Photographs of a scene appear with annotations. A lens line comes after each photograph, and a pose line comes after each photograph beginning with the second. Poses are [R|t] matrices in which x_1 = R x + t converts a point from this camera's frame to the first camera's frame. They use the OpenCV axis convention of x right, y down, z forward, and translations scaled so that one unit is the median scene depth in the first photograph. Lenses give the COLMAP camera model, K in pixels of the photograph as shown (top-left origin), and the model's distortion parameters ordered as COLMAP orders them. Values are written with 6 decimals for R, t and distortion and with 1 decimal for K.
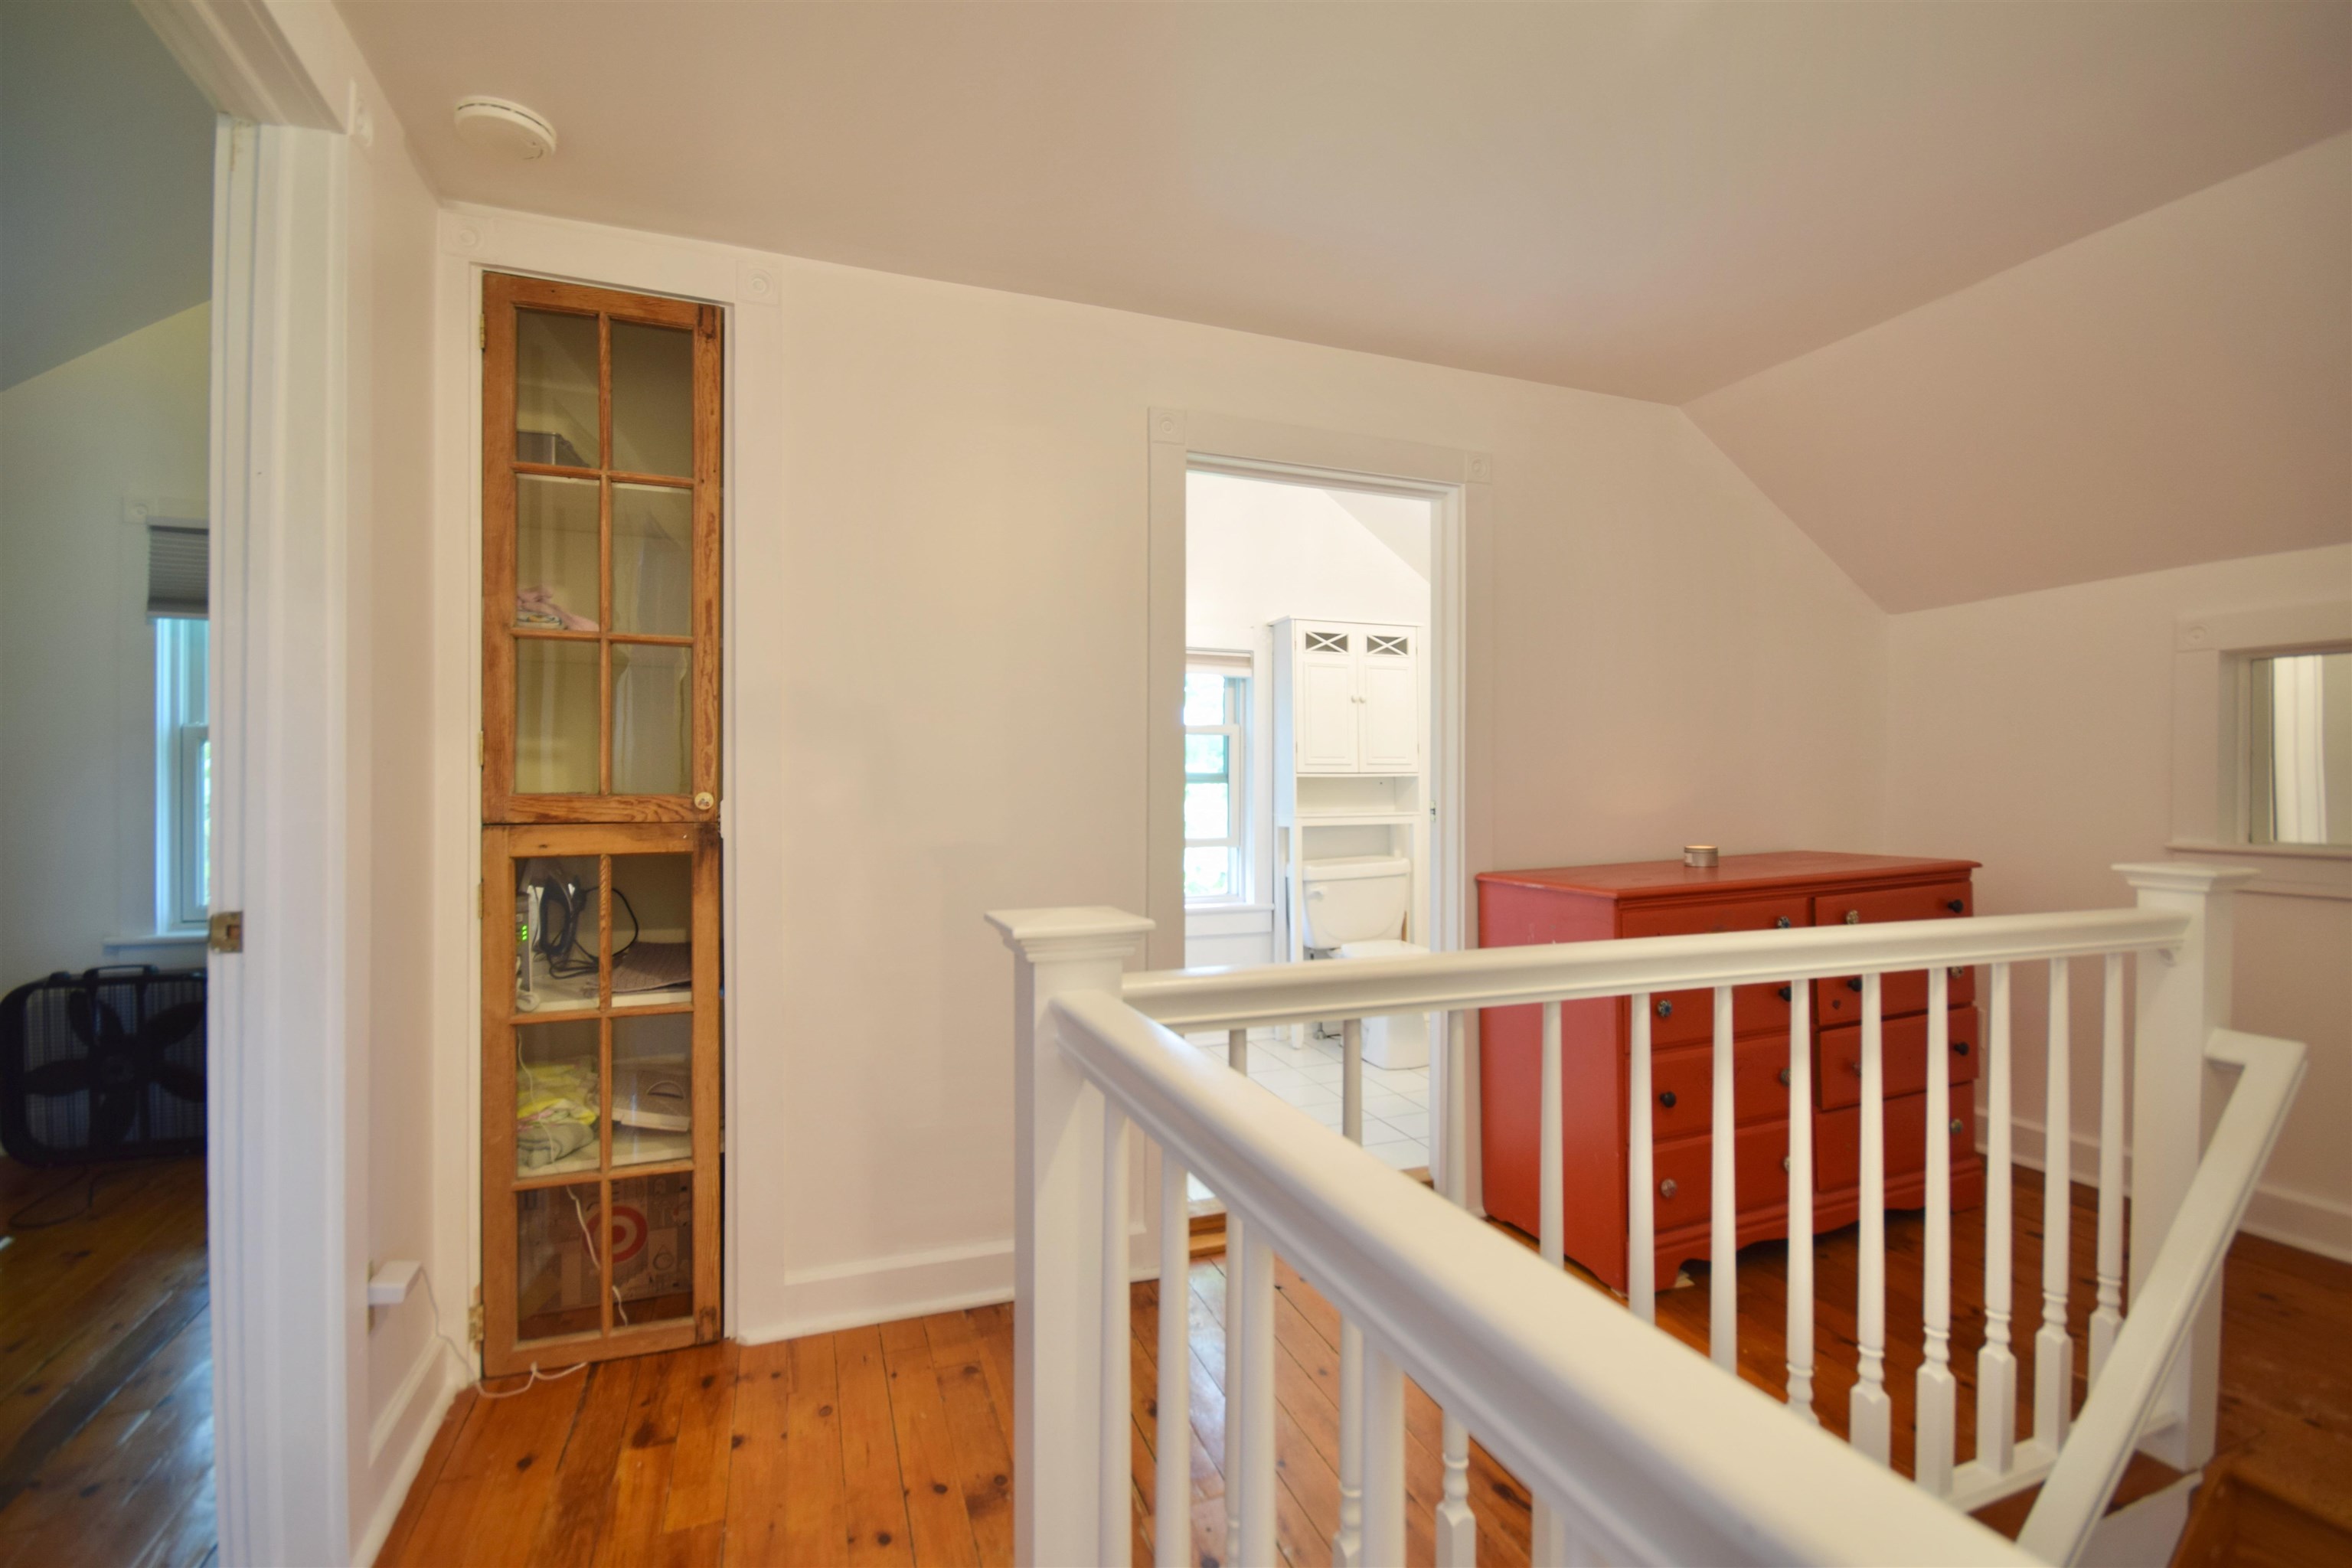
lens RADIAL K [[1043.1, 0, 1176.0], [0, 1043.1, 784.0], [0, 0, 1]] dist [0.022025, -0.016048]
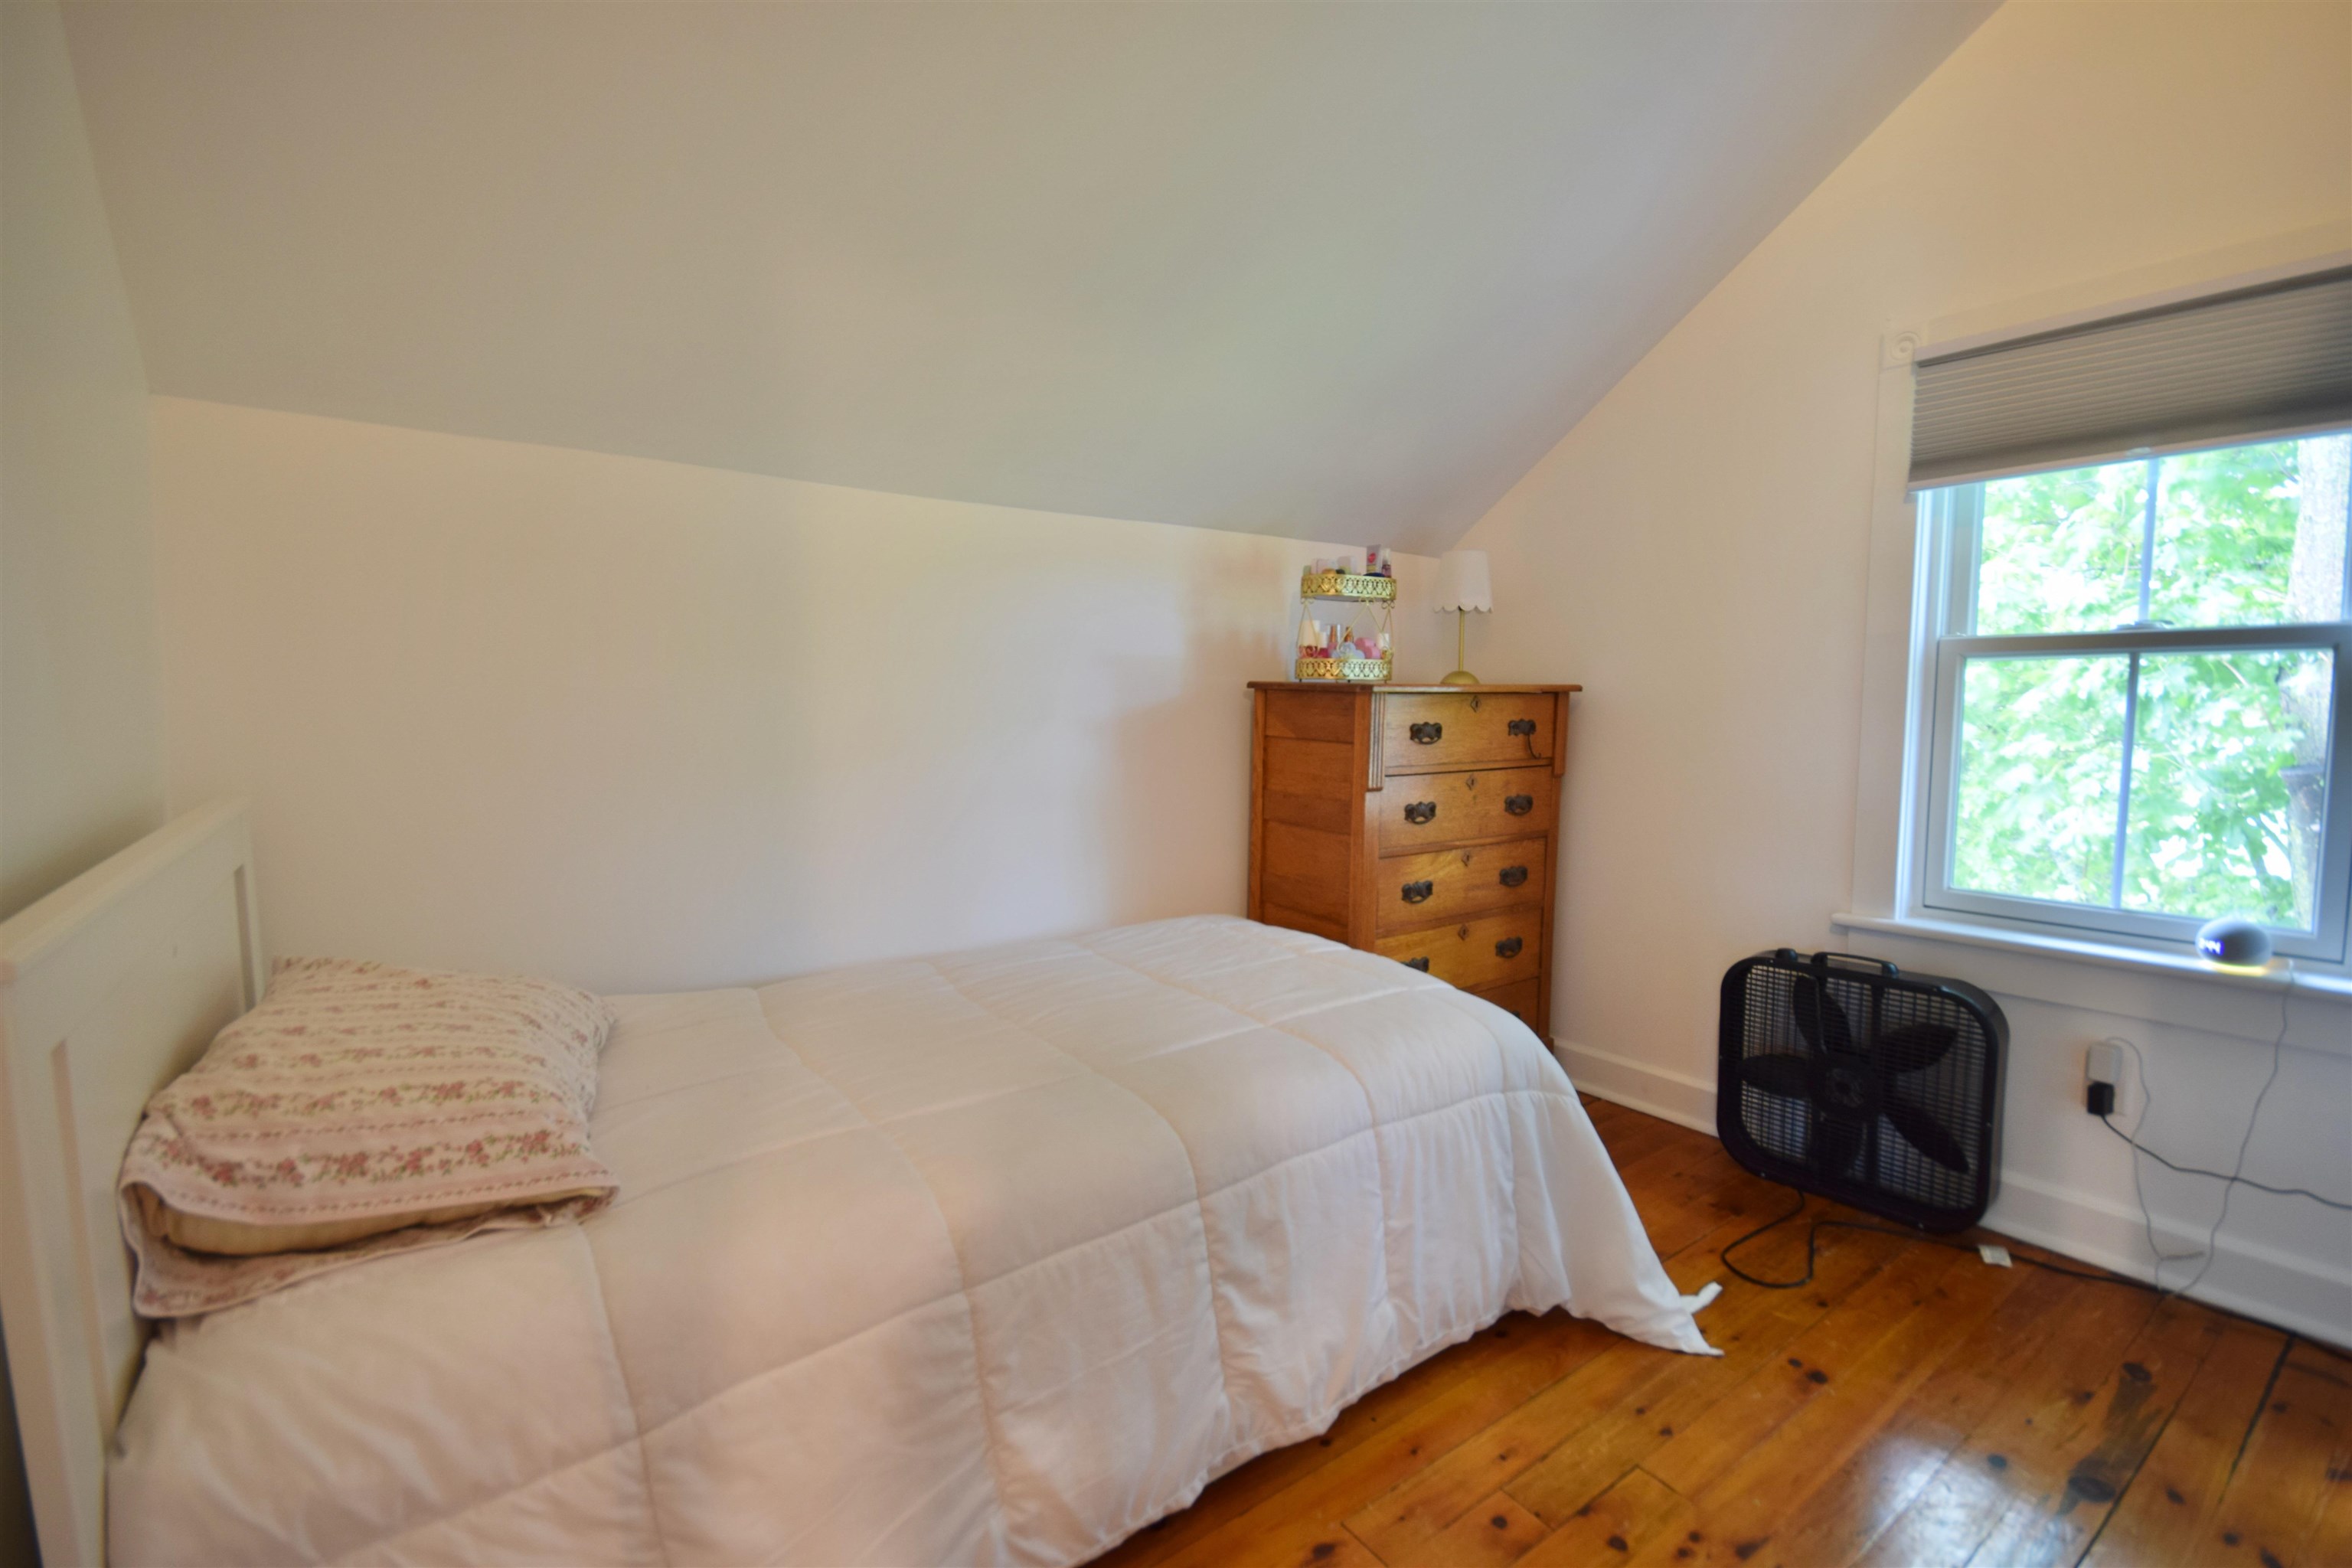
lens RADIAL K [[1043.1, 0, 1176.0], [0, 1043.1, 784.0], [0, 0, 1]] dist [0.022025, -0.016048]
pose [[0.260320, 0.066625, -0.963221, -0.398273], [-0.005478, 0.997702, 0.067530, -0.002134], [0.965507, -0.012303, 0.260087, 0.317848]]
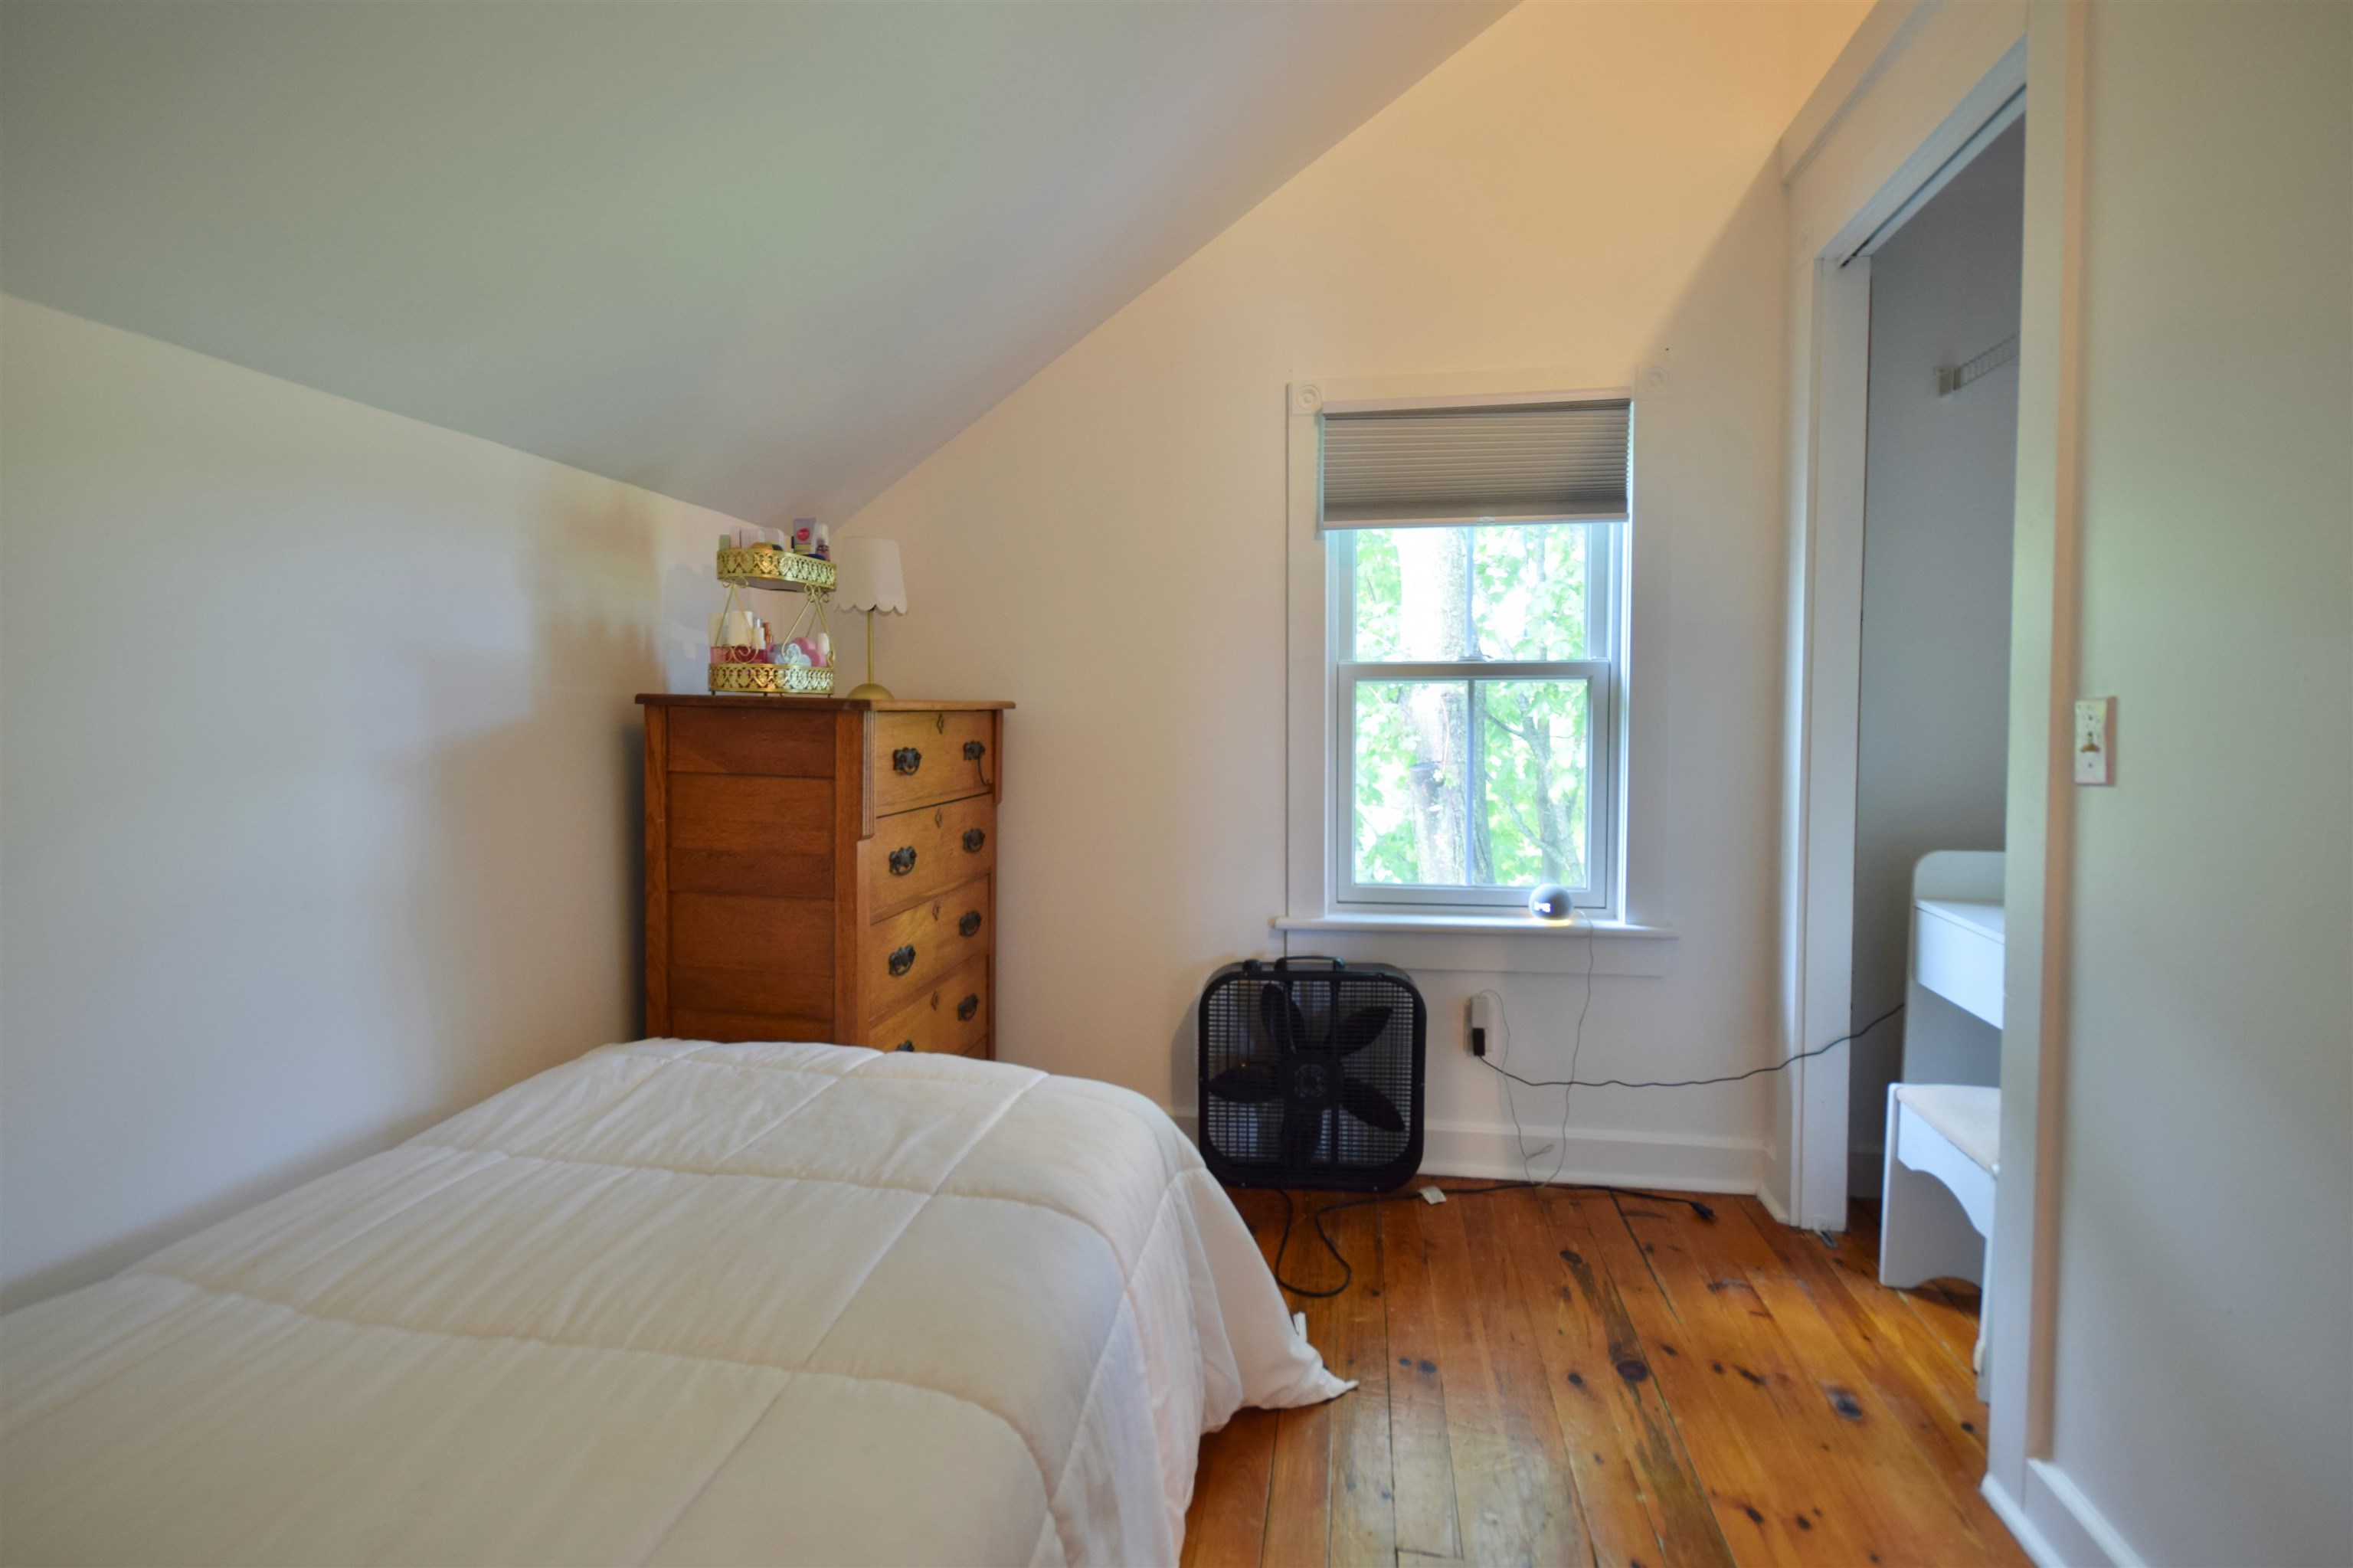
lens RADIAL K [[1109.0, 0, 1176.5], [0, 1109.0, 784.0], [0, 0, 1]] dist [0.000068, 0.000176]
pose [[0.868186, 0.018628, -0.495890, -0.660276], [0.007280, 0.998710, 0.050262, -0.007330], [0.496186, -0.047247, 0.866930, 0.195220]]
